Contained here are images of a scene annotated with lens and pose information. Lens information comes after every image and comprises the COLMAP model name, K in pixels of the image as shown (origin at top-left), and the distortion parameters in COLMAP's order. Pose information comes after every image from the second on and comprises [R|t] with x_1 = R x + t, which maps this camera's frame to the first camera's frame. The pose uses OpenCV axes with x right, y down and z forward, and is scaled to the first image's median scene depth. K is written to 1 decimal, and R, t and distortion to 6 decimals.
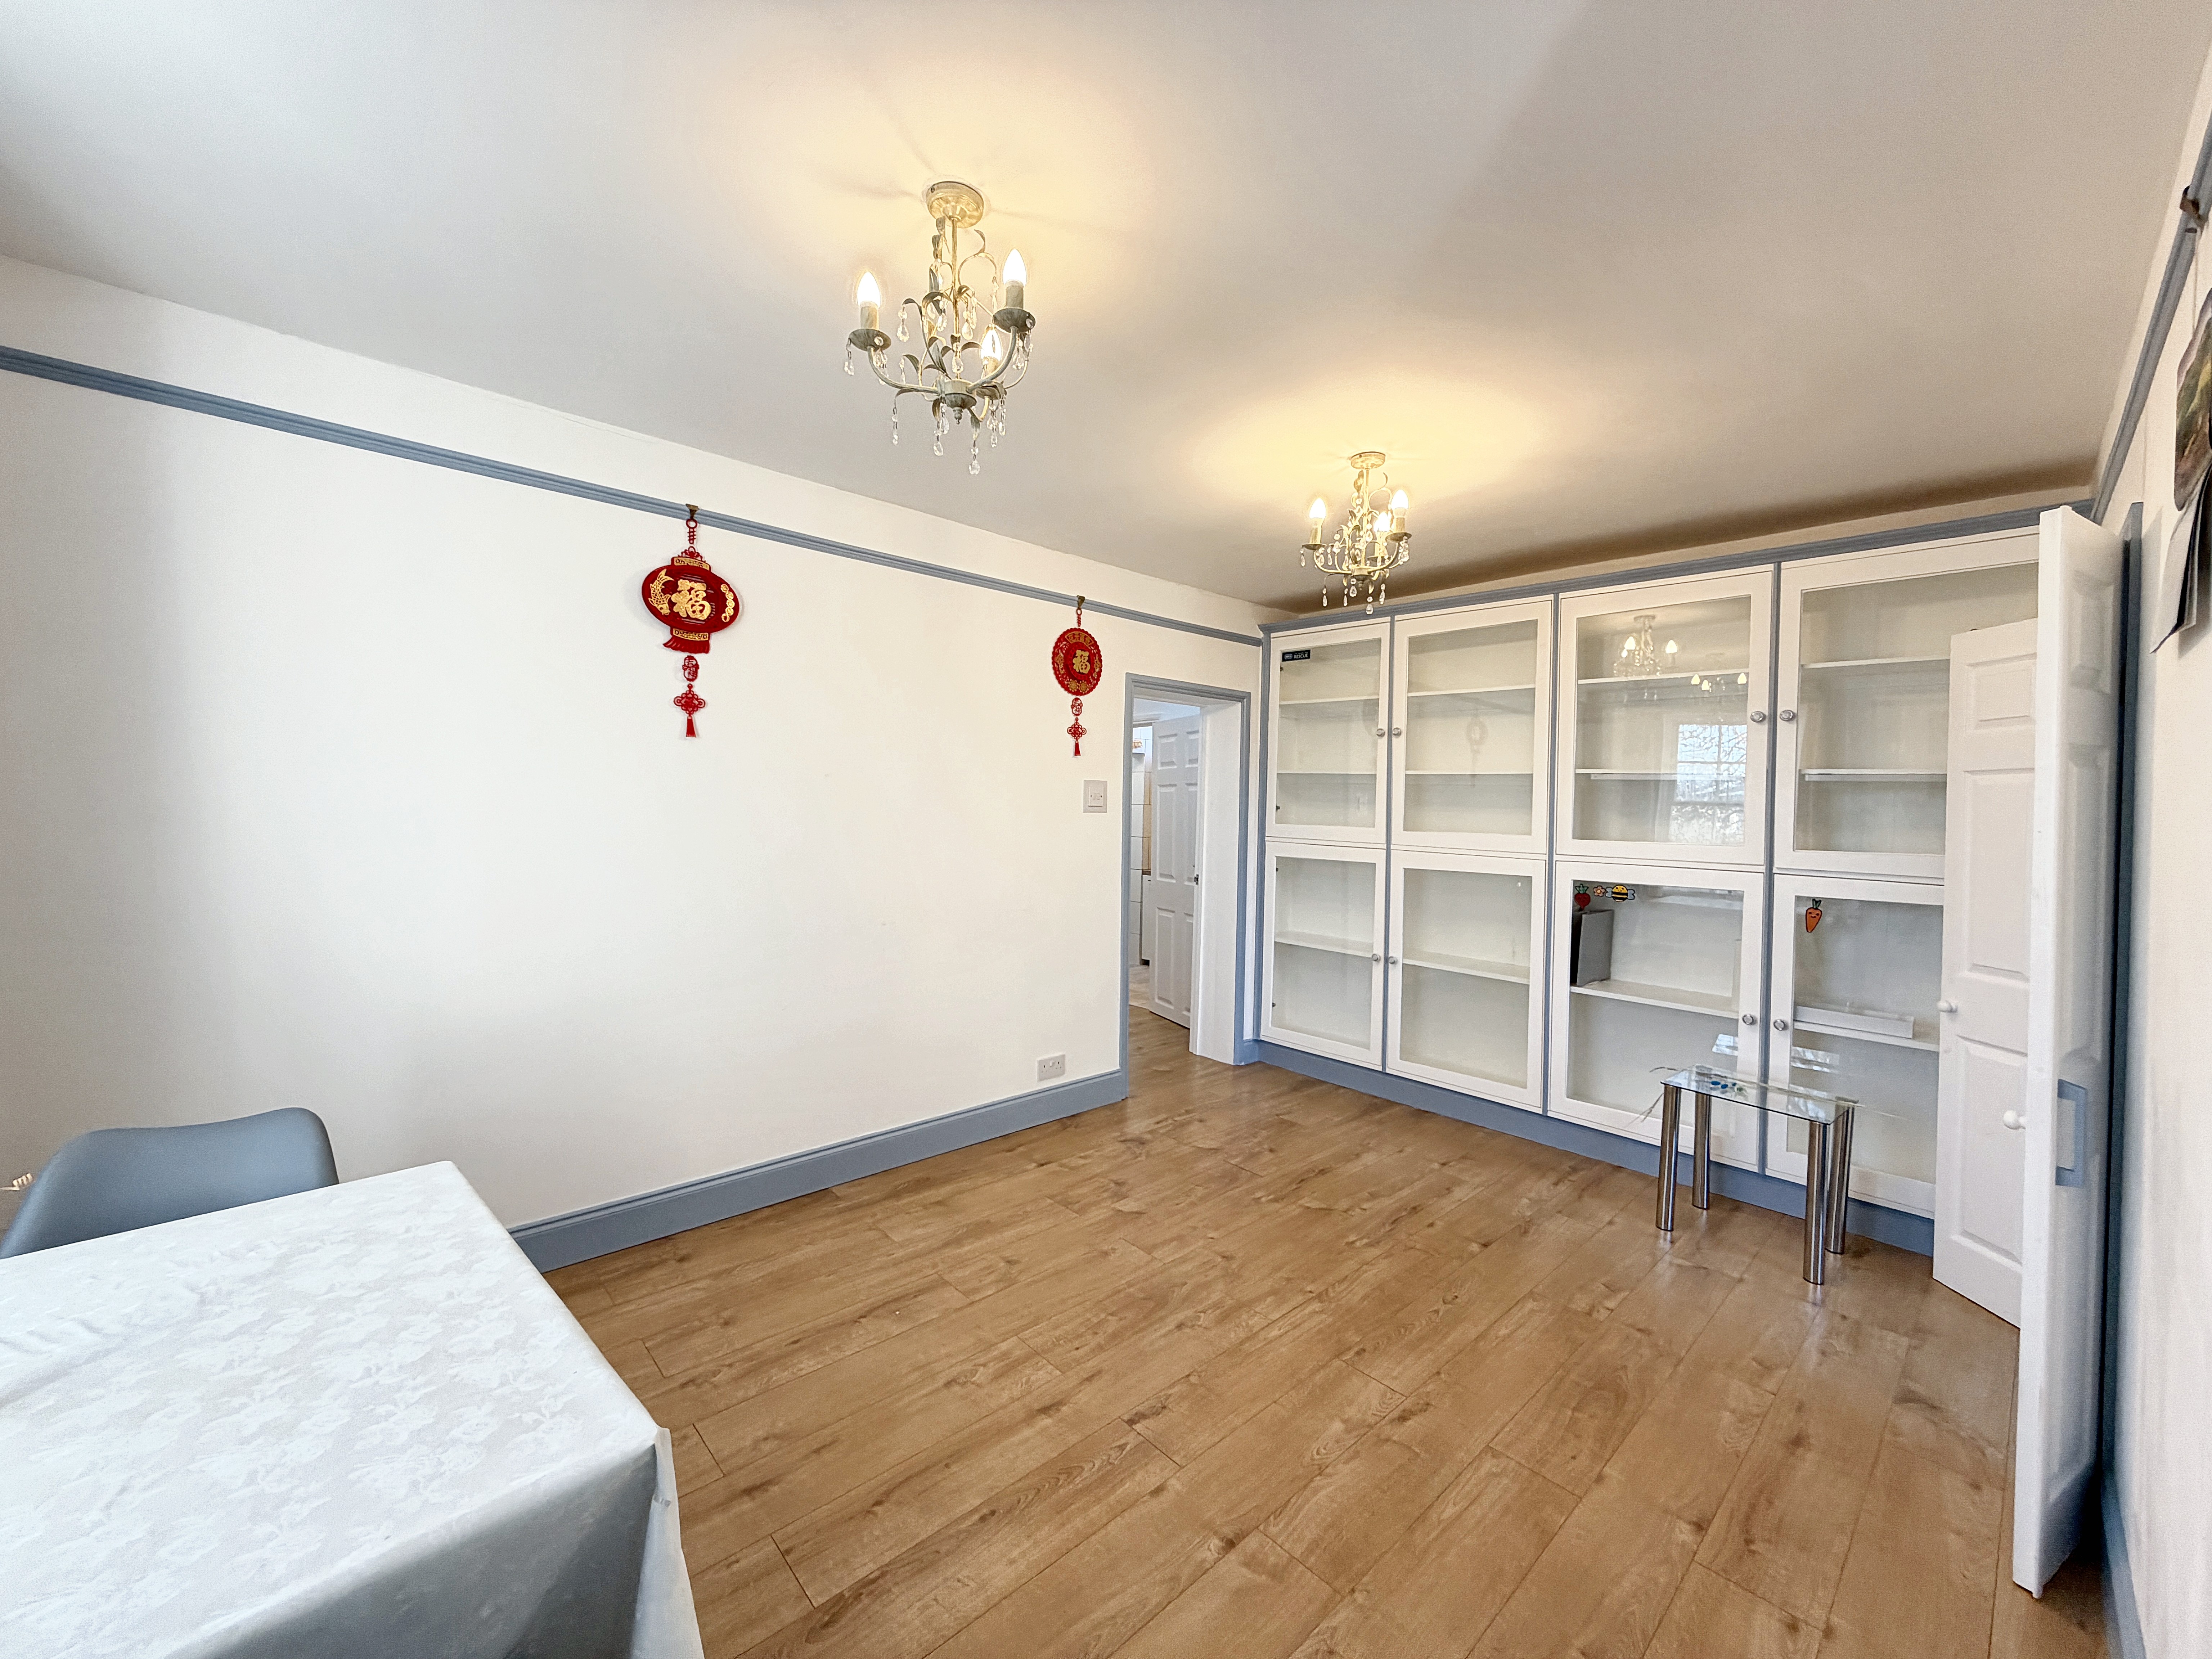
lens RADIAL K [[876.5, 0, 1096.9], [0, 876.5, 824.4], [0, 0, 1]] dist [-0.002628, 0.000303]
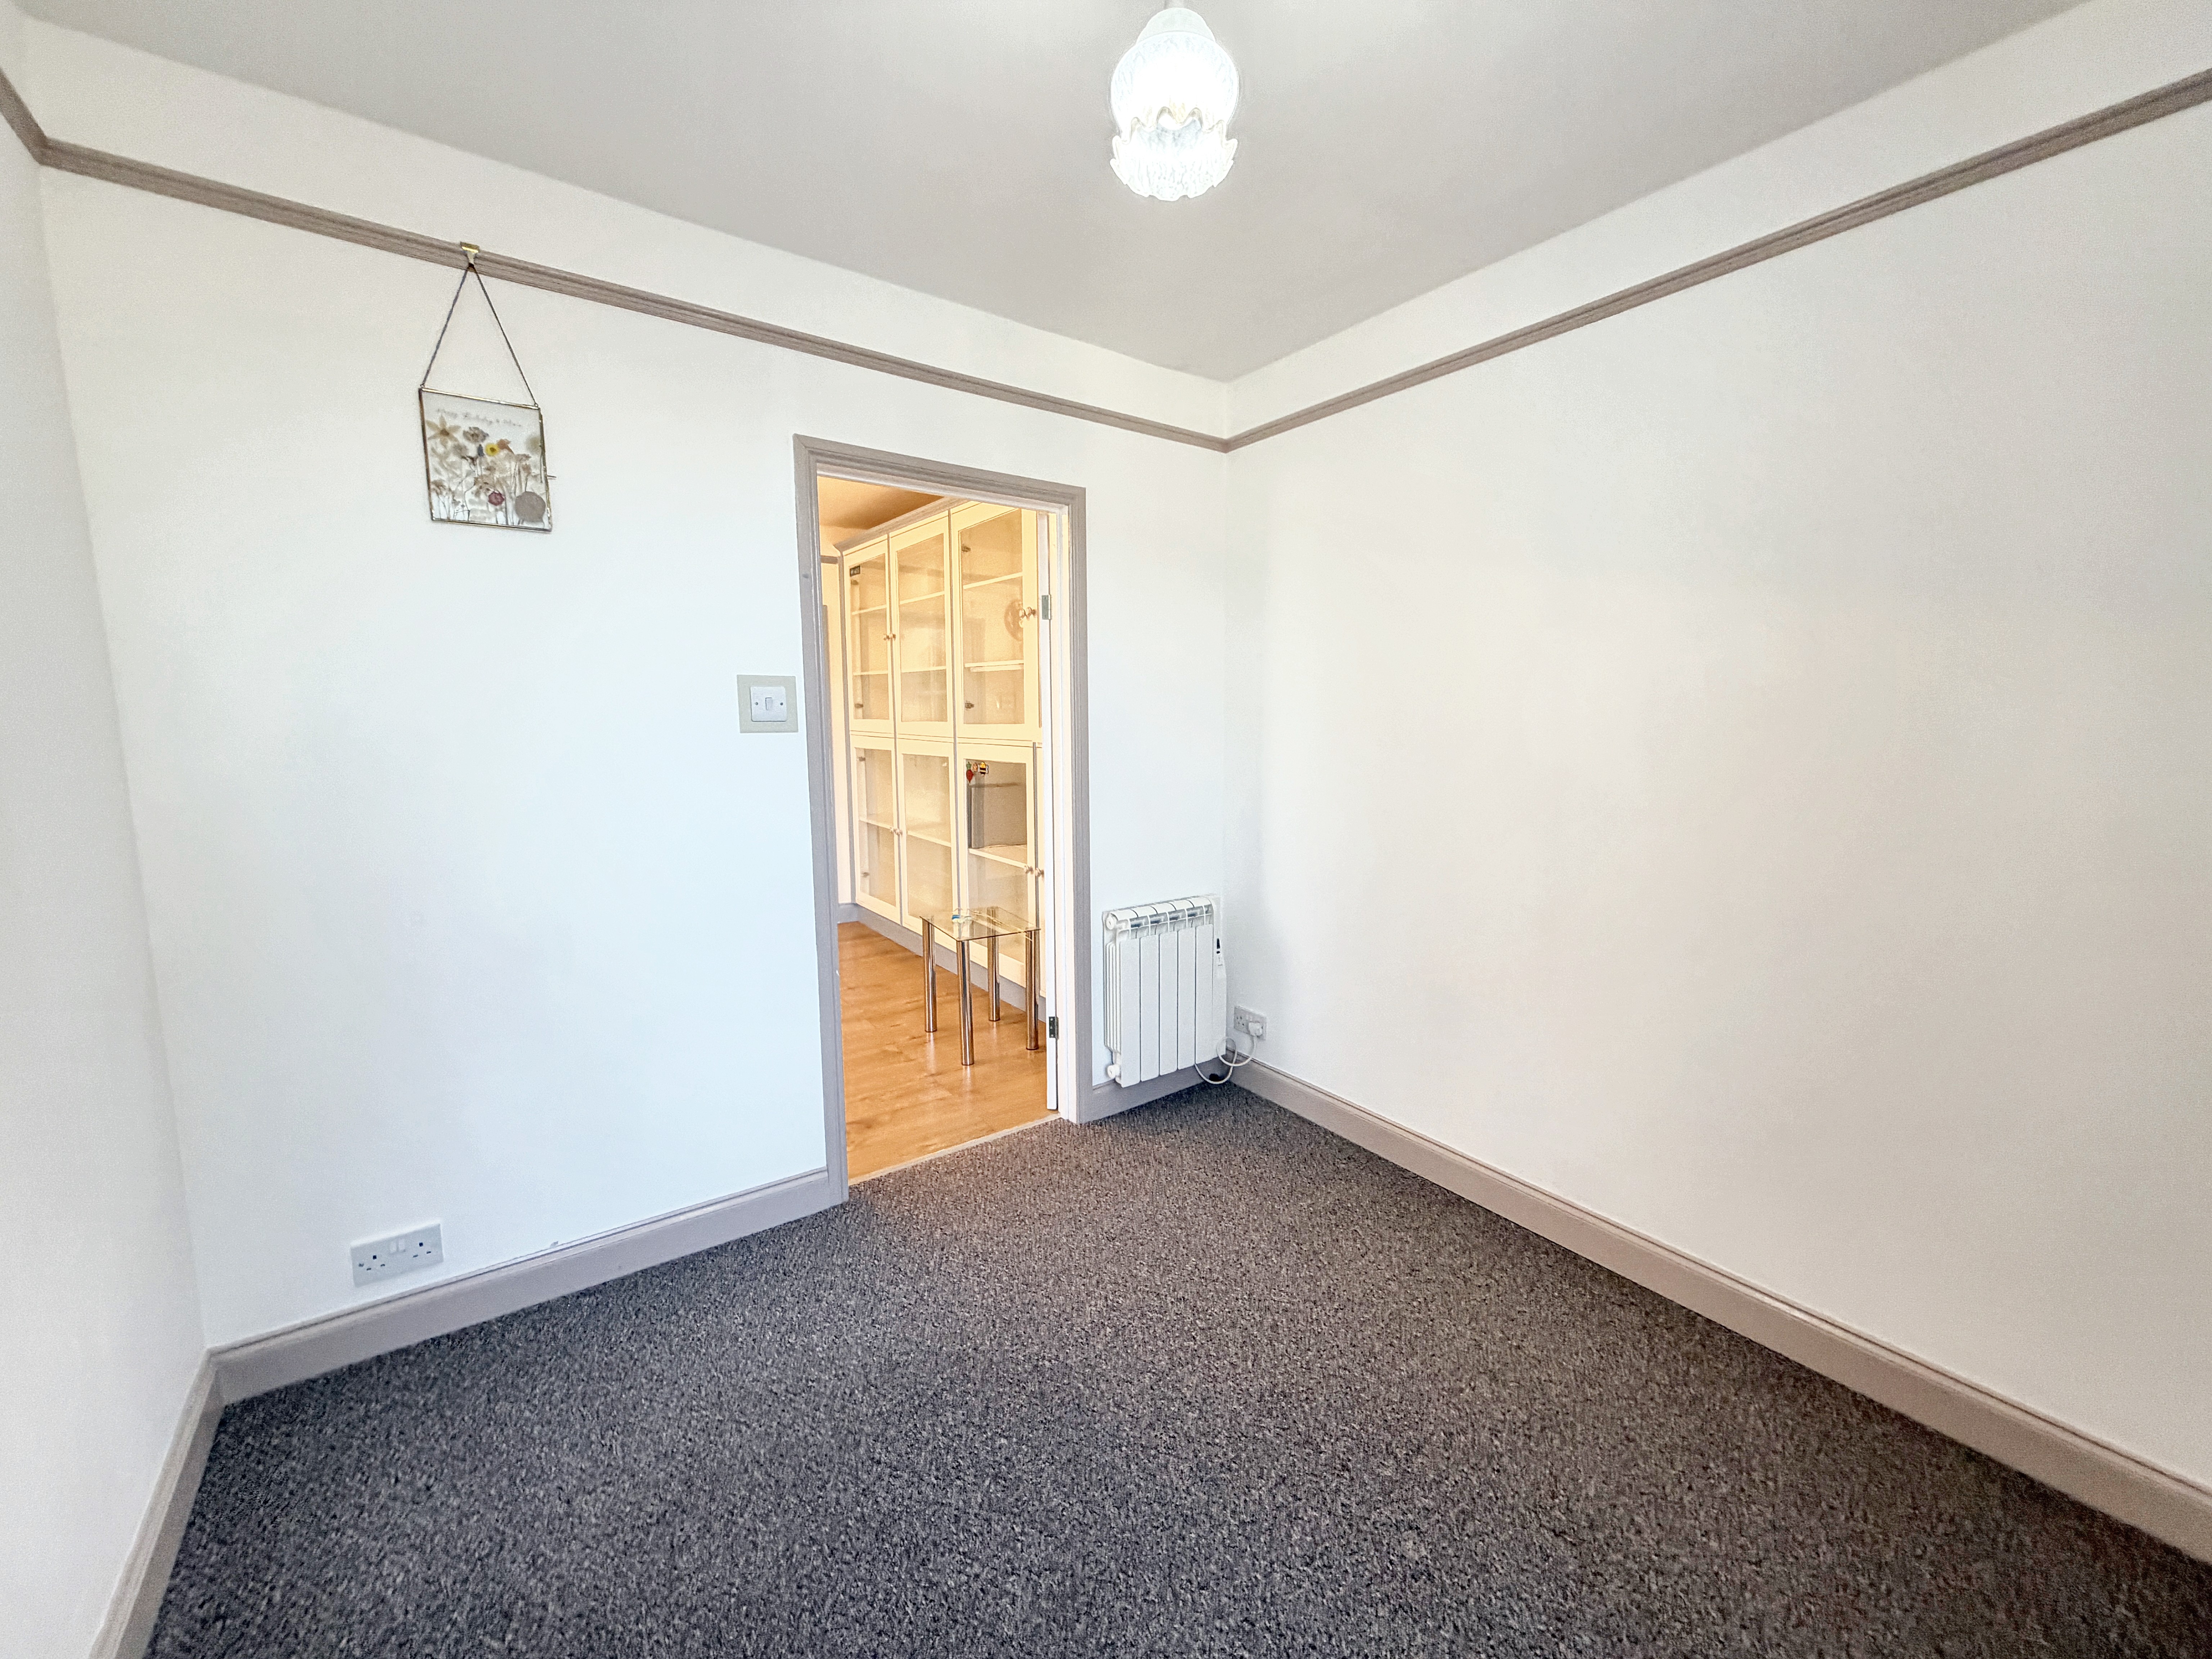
lens RADIAL K [[876.5, 0, 1104.7], [0, 876.5, 830.6], [0, 0, 1]] dist [-0.002628, 0.000303]
pose [[0.991602, -0.005243, -0.129217, 0.689792], [0.018900, 0.994325, 0.104693, 0.030202], [0.127935, -0.106256, 0.986074, -0.120070]]
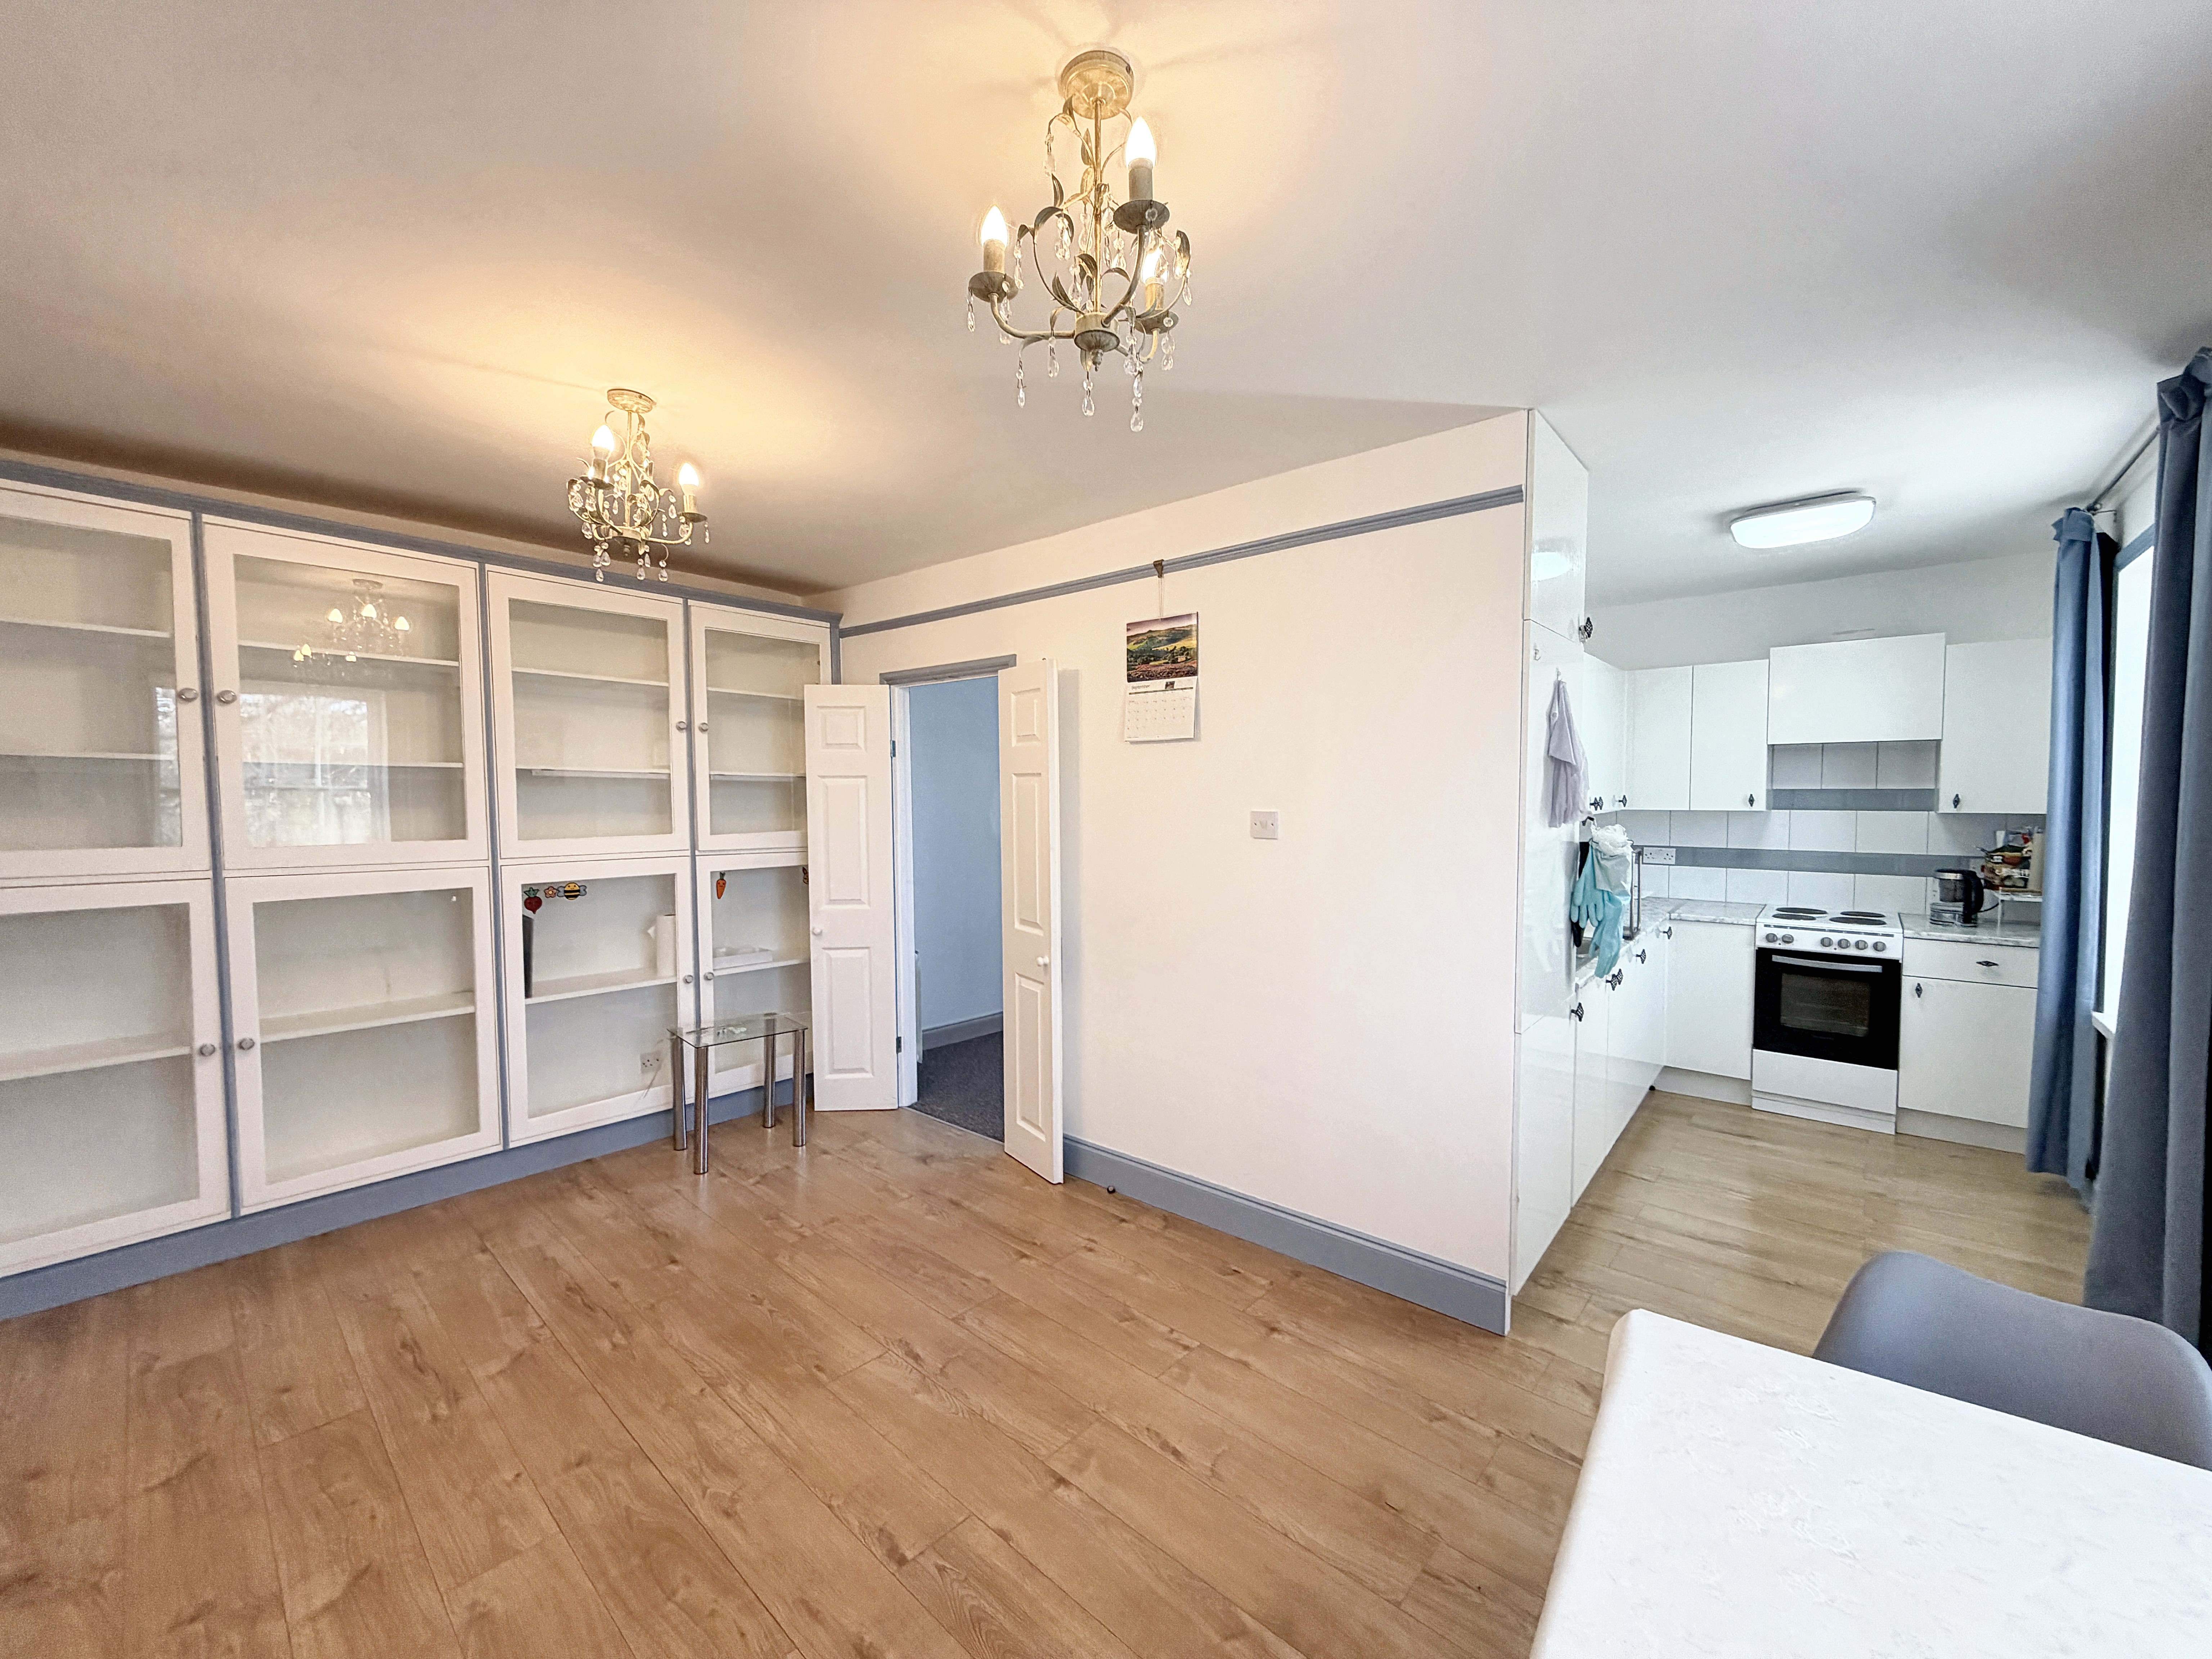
lens RADIAL K [[876.5, 0, 1099.7], [0, 876.5, 830.0], [0, 0, 1]] dist [-0.002628, 0.000303]
pose [[-0.099975, -0.057133, 0.993348, -0.537638], [0.024764, 0.997898, 0.059887, -0.042239], [-0.994682, 0.030586, -0.098350, 0.609033]]
